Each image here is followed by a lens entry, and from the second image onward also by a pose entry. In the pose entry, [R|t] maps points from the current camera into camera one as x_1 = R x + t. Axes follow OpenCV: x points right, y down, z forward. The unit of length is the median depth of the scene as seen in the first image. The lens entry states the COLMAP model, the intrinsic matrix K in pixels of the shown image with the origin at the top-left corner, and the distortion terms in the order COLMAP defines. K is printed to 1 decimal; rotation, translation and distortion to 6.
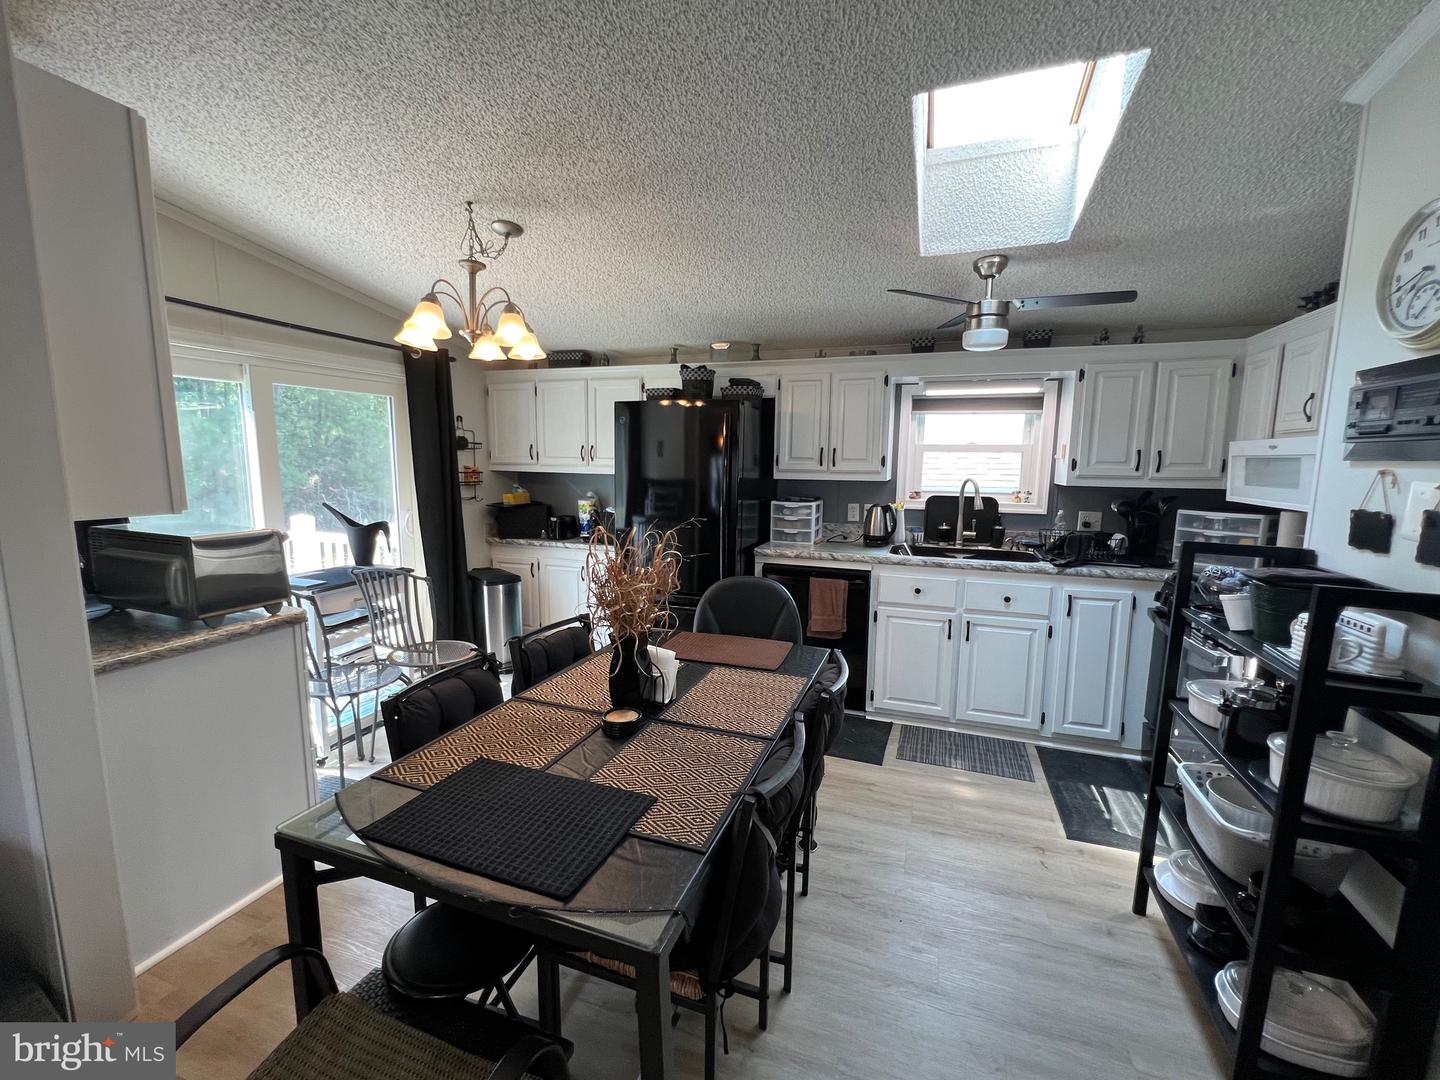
lens RADIAL K [[600.9, 0, 717.4], [0, 600.9, 540.5], [0, 0, 1]] dist [-0.003283, 0.000488]
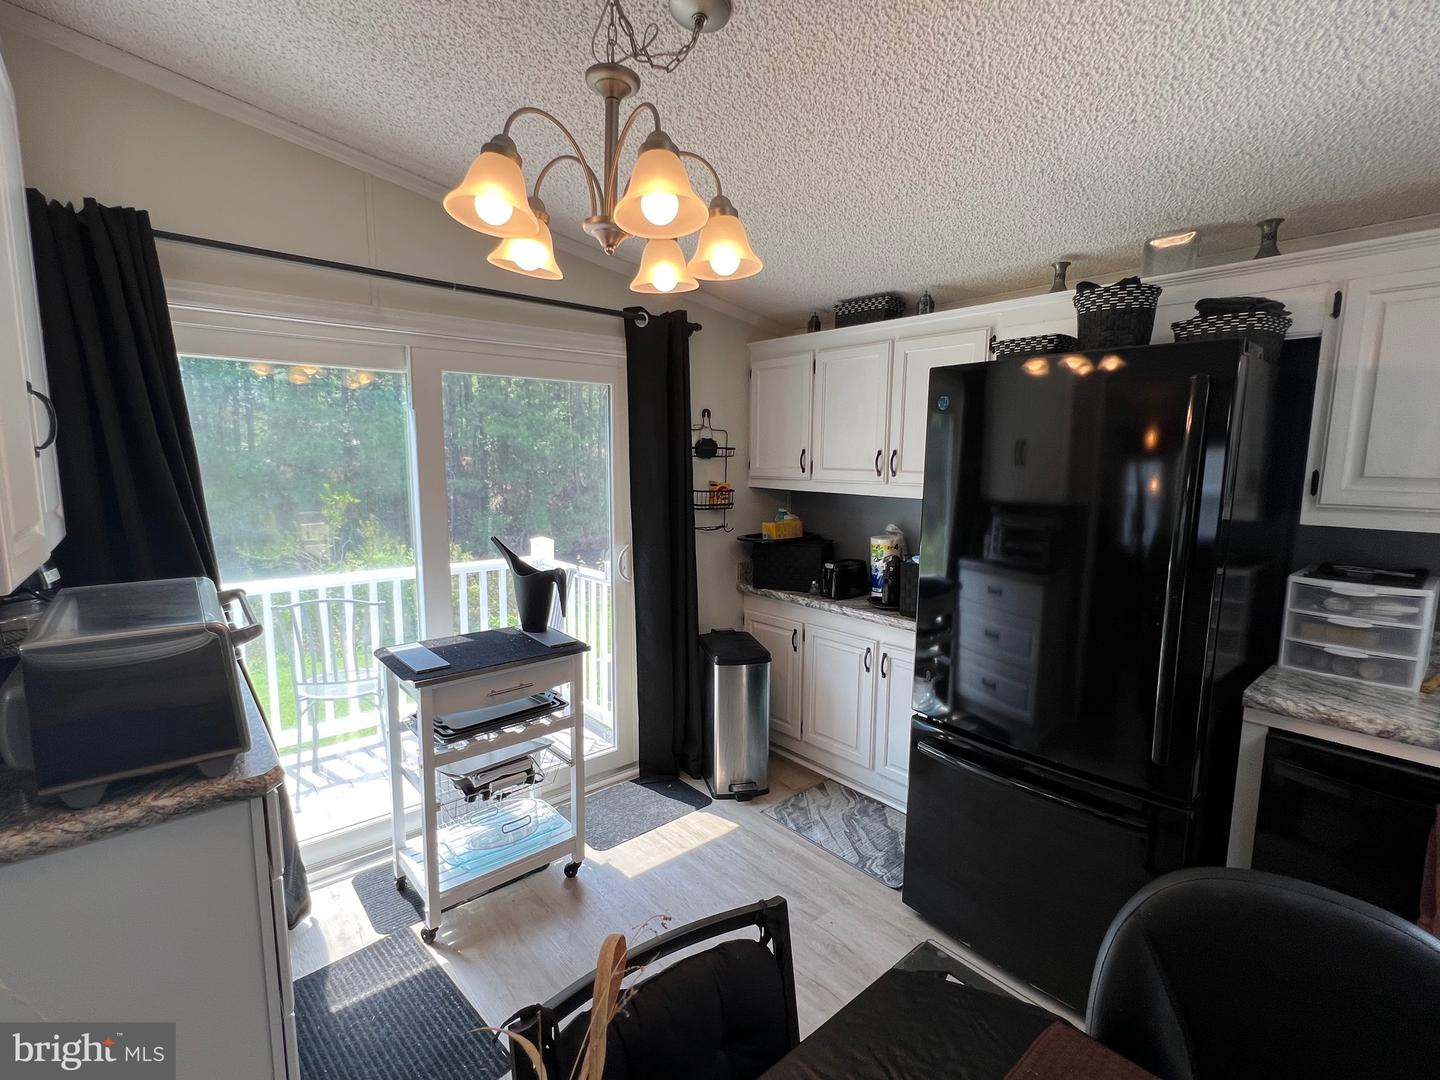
lens RADIAL K [[671.6, 0, 714.9], [0, 671.6, 541.1], [0, 0, 1]] dist [-0.001190, 0.000582]
pose [[0.869749, 0.057563, -0.490125, -0.037936], [-0.064458, 0.997916, 0.002817, -0.068530], [0.489266, 0.029142, 0.871647, 0.390996]]
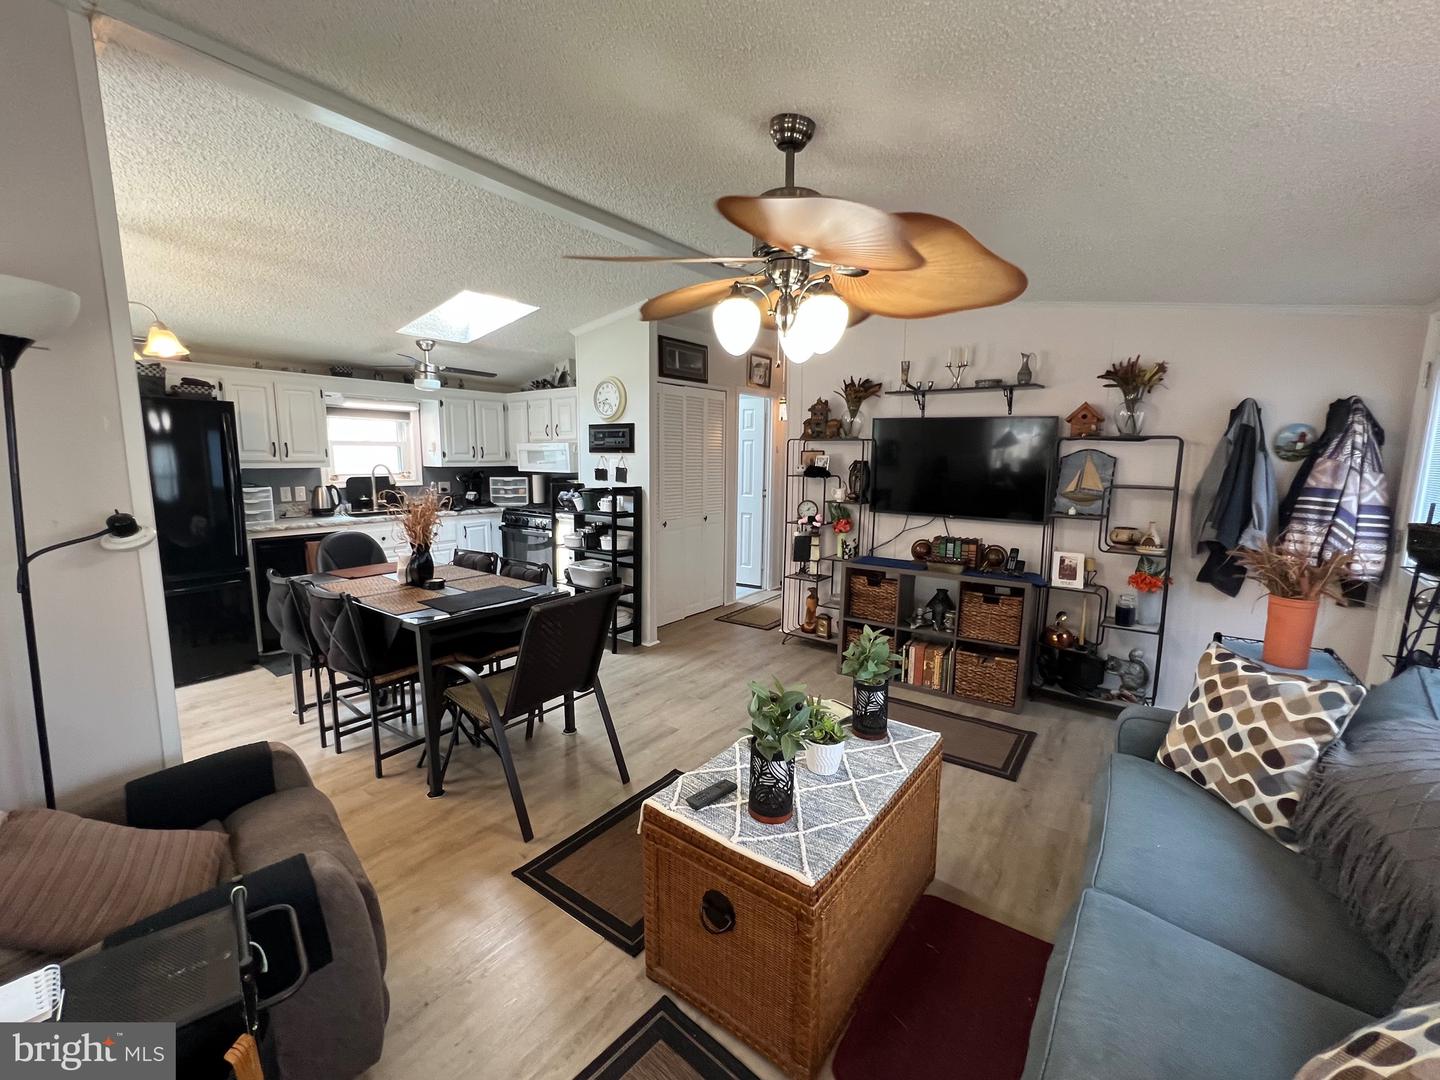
lens RADIAL K [[600.9, 0, 717.4], [0, 600.9, 540.5], [0, 0, 1]] dist [-0.003283, 0.000488]
pose [[0.286471, -0.142352, 0.947455, -0.780309], [0.123870, 0.986104, 0.110705, 0.023015], [-0.950048, 0.085648, 0.300123, -0.231493]]
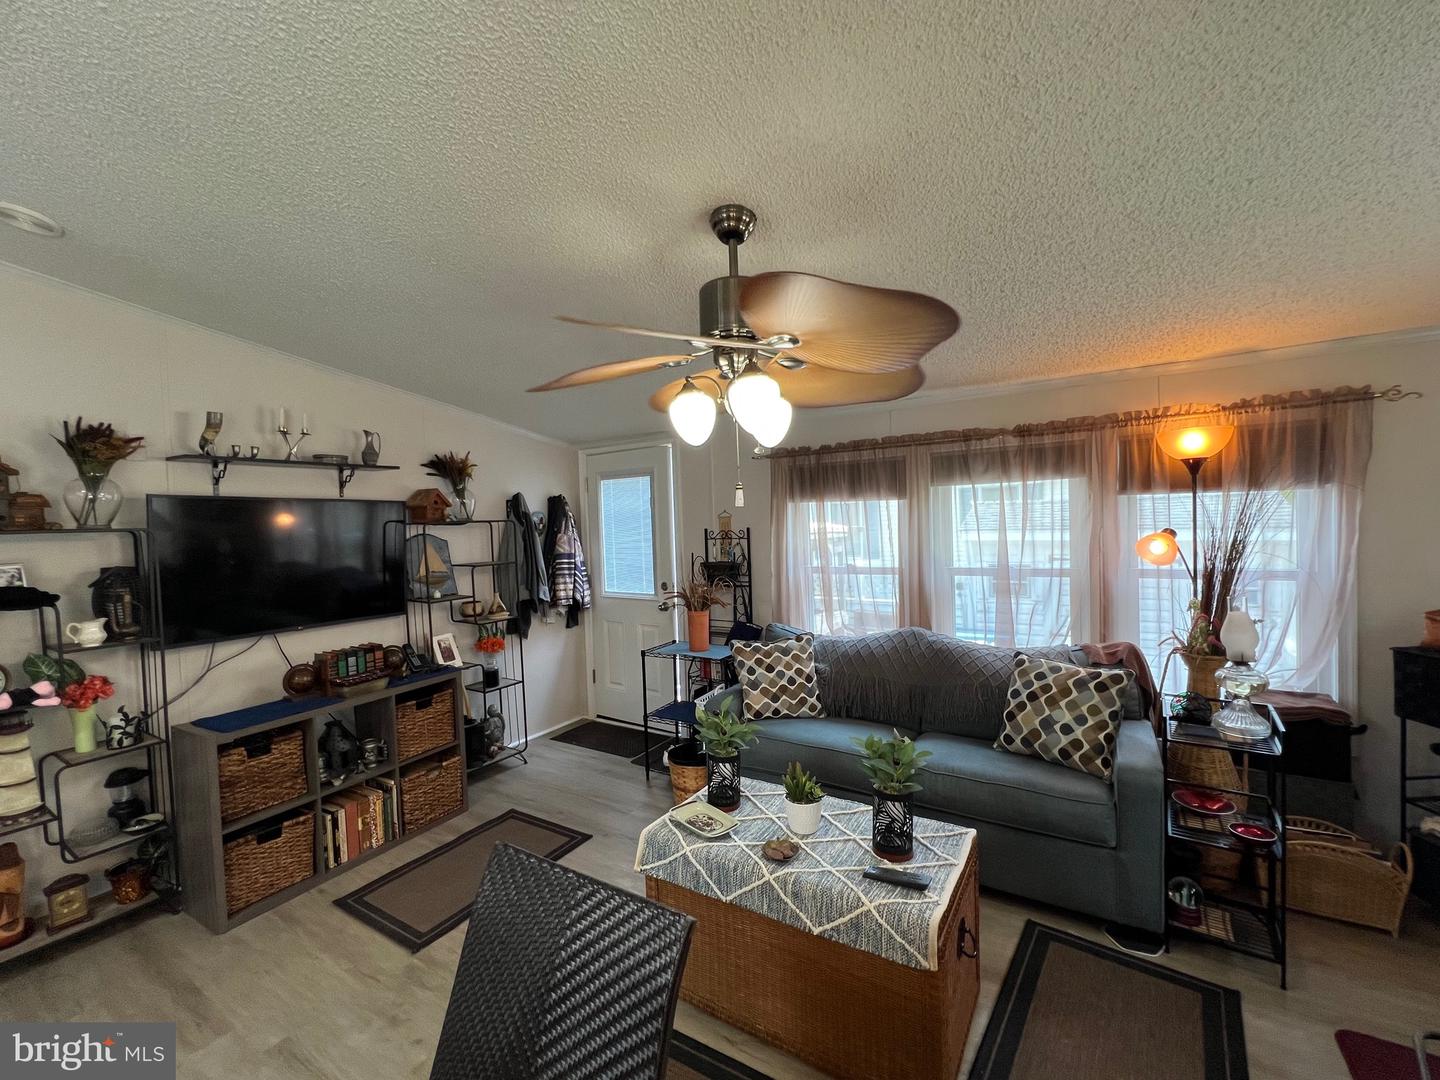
lens RADIAL K [[600.9, 0, 717.4], [0, 600.9, 540.5], [0, 0, 1]] dist [-0.003283, 0.000488]
pose [[-0.976647, 0.017635, 0.214126, -0.337719], [0.054645, 0.984241, 0.168178, -0.074075], [-0.207785, 0.175952, -0.962219, 0.358306]]
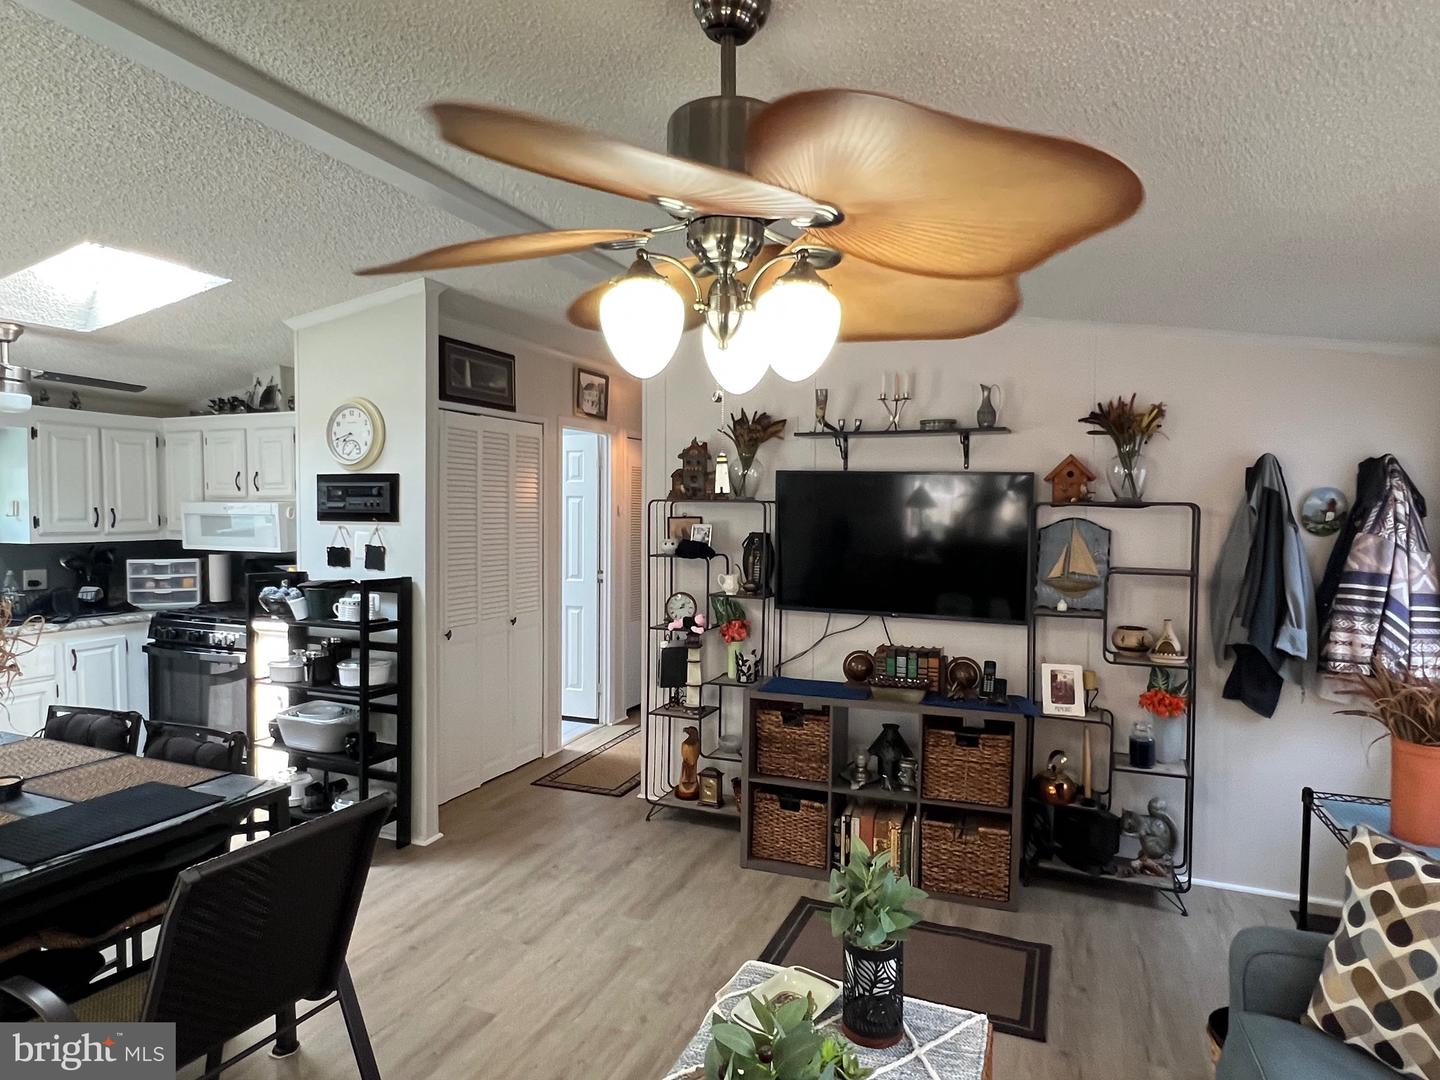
lens RADIAL K [[849.4, 0, 714.6], [0, 849.4, 546.6], [0, 0, 1]] dist [-0.001734, -0.001096]
pose [[0.043947, -0.053206, 0.997616, -0.670569], [0.127445, 0.990721, 0.047224, -0.009486], [-0.990872, 0.125066, 0.050320, -0.150420]]
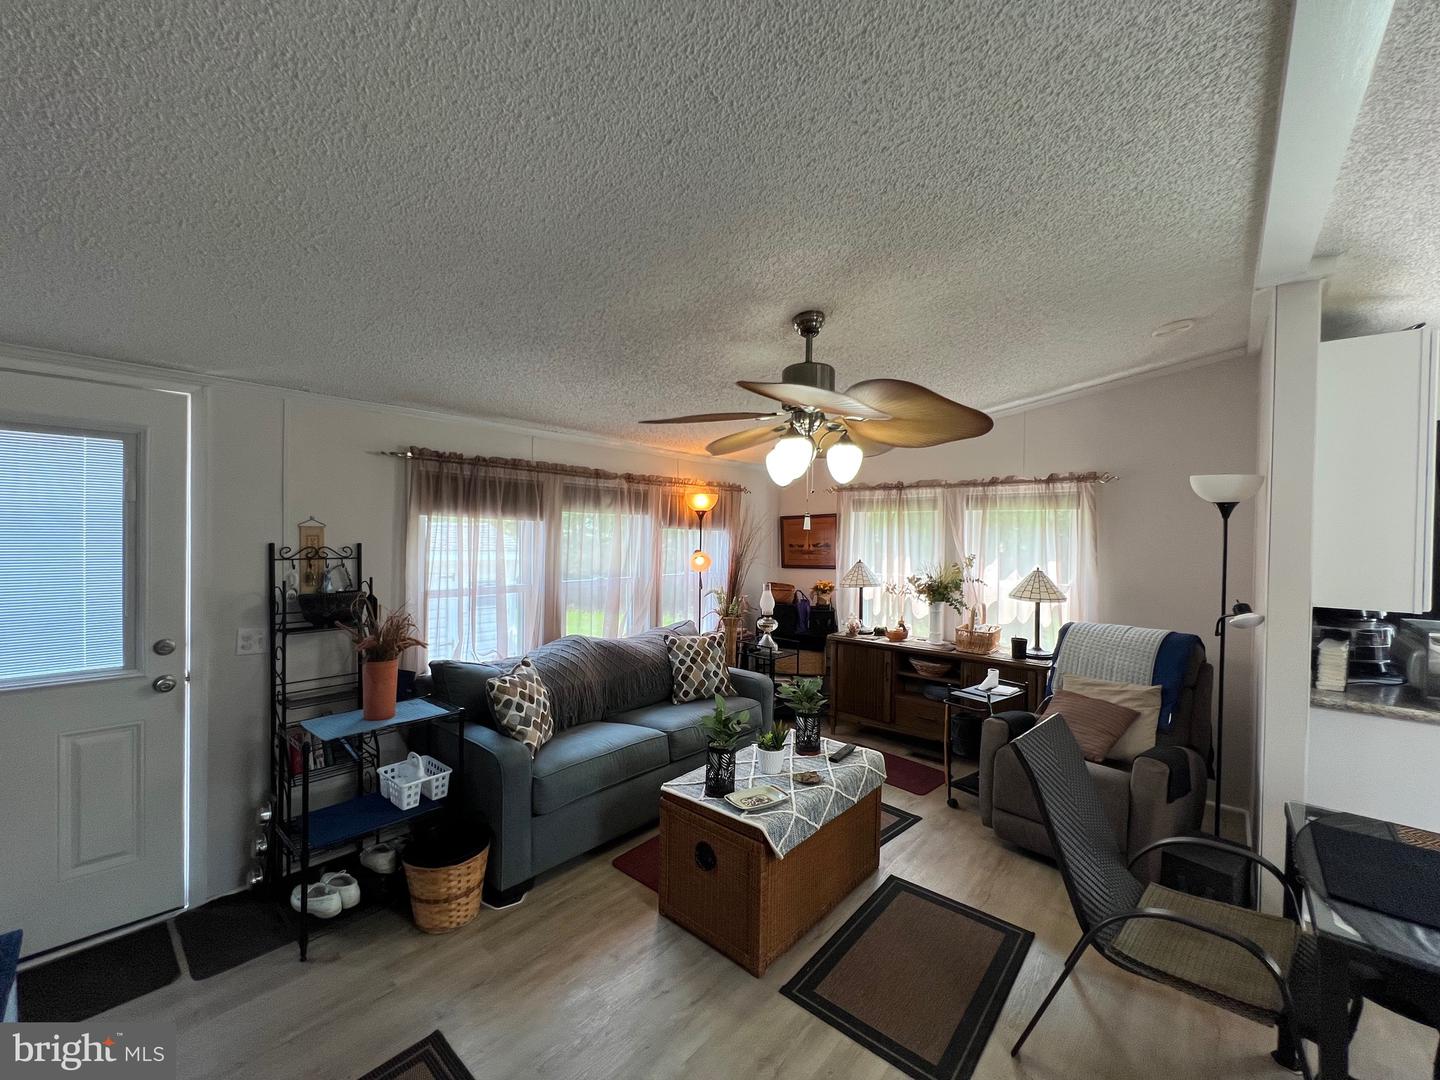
lens RADIAL K [[580.2, 0, 716.9], [0, 580.2, 540.2], [0, 0, 1]] dist [-0.002140, 0.000894]
pose [[-0.358887, -0.005160, -0.933367, 0.402455], [-0.145901, 0.988002, 0.050638, -0.023385], [0.921907, 0.154352, -0.355334, 0.005330]]
